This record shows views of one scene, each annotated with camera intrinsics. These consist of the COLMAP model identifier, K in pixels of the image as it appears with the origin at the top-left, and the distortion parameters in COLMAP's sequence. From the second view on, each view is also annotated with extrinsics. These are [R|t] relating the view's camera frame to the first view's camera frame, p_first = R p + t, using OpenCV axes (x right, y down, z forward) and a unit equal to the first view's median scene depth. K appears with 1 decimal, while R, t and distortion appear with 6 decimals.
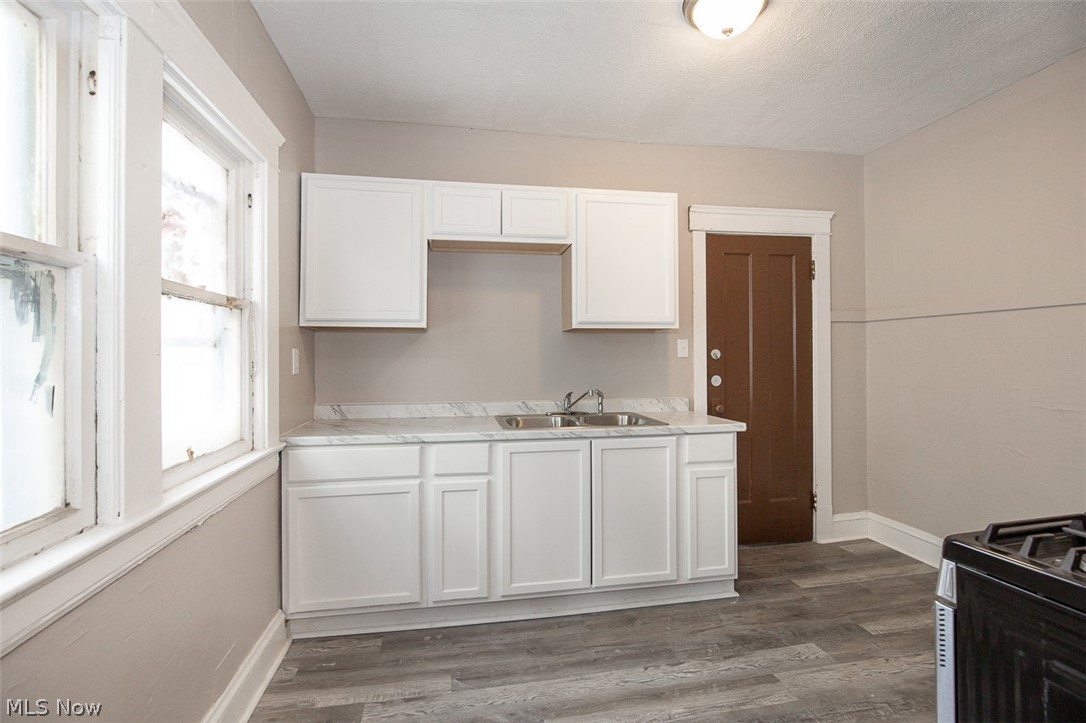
lens RADIAL K [[499.4, 0, 540.5], [0, 499.4, 355.6], [0, 0, 1]] dist [0.003682, 0.000740]
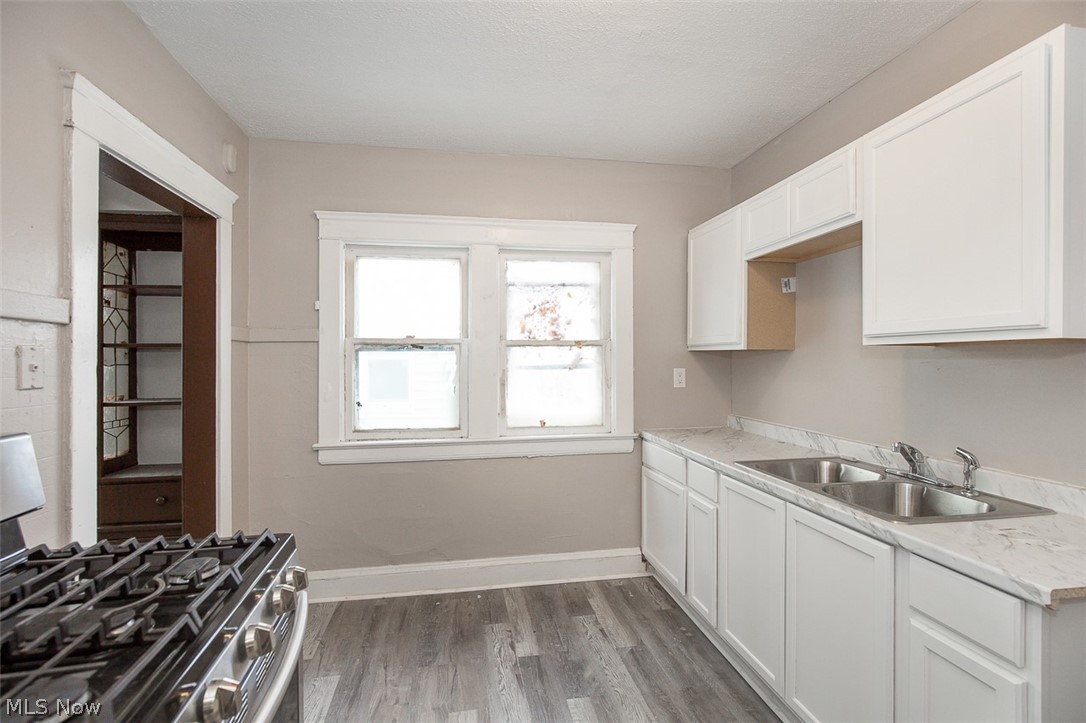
lens RADIAL K [[496.3, 0, 545.8], [0, 496.3, 364.8], [0, 0, 1]] dist [-0.013435, 0.000313]
pose [[0.008726, 0.017797, -0.999804, 0.885097], [0.001353, 0.999840, 0.017810, -0.050363], [0.999961, -0.001508, 0.008701, 0.691330]]
